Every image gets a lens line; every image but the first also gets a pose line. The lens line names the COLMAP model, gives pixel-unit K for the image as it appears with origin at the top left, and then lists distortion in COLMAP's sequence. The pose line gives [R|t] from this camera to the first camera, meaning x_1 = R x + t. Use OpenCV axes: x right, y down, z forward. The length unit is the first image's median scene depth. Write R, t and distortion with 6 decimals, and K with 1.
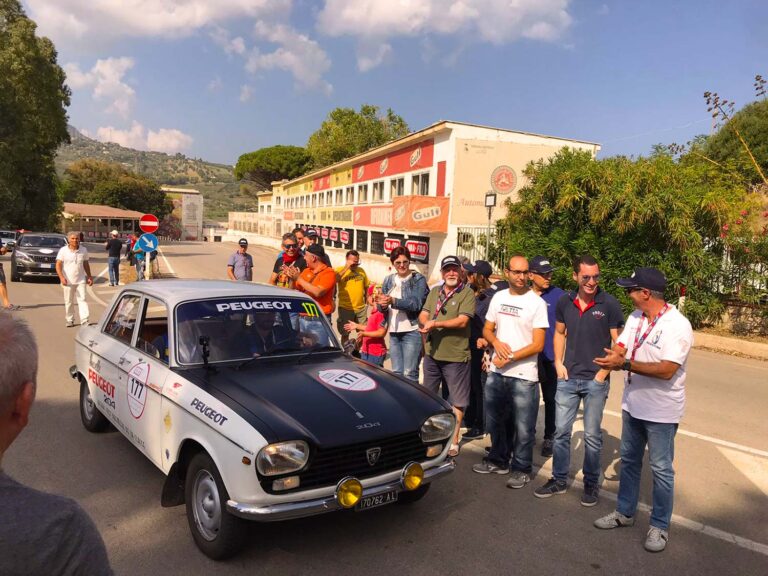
lens RADIAL K [[624.9, 0, 384.7], [0, 624.9, 287.6], [0, 0, 1]] dist [0.001479, -0.006884]
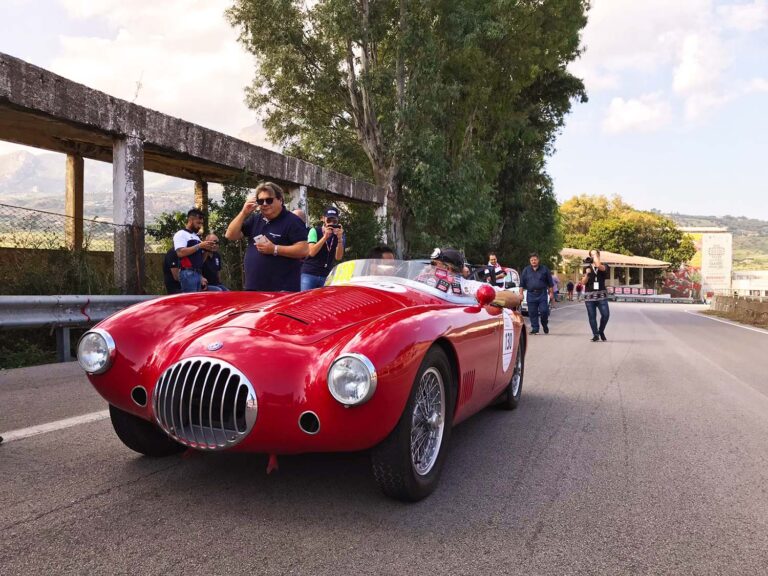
lens RADIAL K [[620.7, 0, 387.4], [0, 620.7, 288.7], [0, 0, 1]] dist [-0.001848, -0.014760]
pose [[0.754745, -0.024982, -0.655542, -0.215237], [-0.037262, 0.996029, -0.080859, -0.024773], [0.654959, 0.085455, 0.750817, 0.382012]]
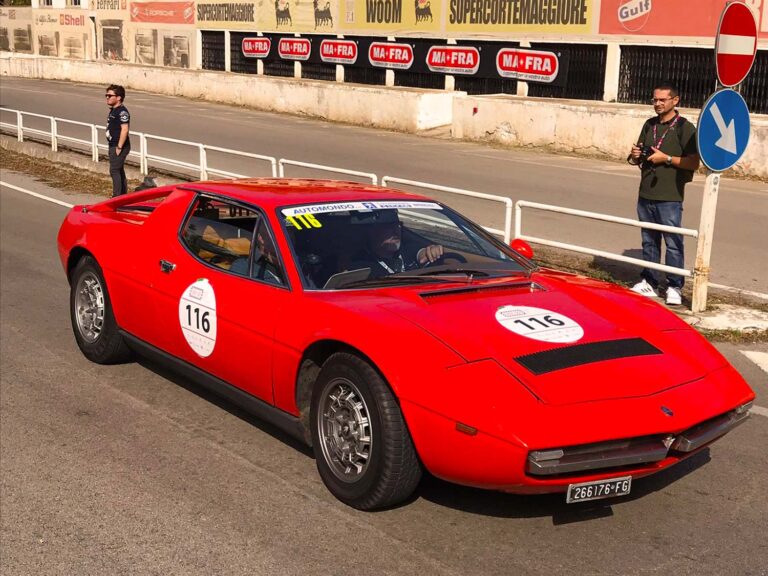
lens RADIAL K [[1080.3, 0, 376.9], [0, 1080.3, 288.9], [0, 0, 1]] dist [0.011774, 0.000000]
pose [[0.970594, -0.059714, 0.233197, -0.128337], [0.028031, 0.990190, 0.136887, -0.014566], [-0.239083, -0.126325, 0.962747, 0.135826]]
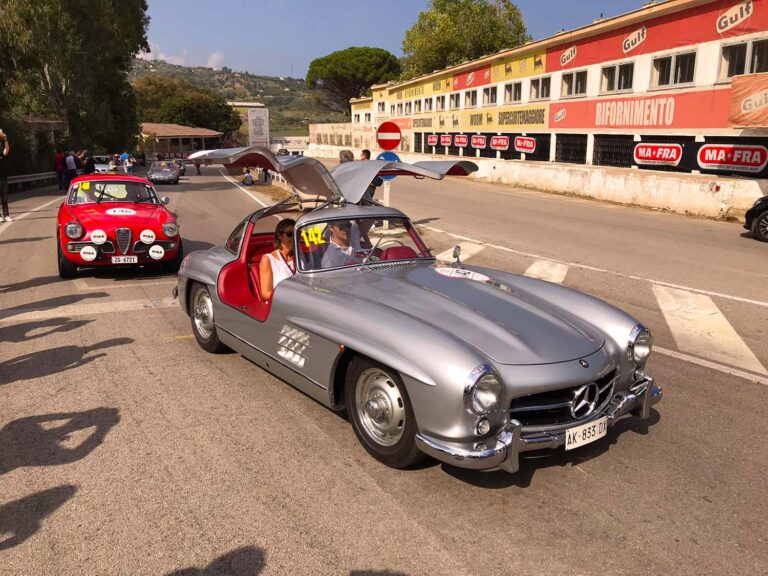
lens RADIAL K [[624.9, 0, 378.2], [0, 624.9, 289.1], [0, 0, 1]] dist [0.001479, -0.006884]
pose [[0.995336, -0.022970, -0.093695, -0.071014], [0.036142, 0.989291, 0.141413, -0.007267], [0.089443, -0.144140, 0.985507, 0.068304]]
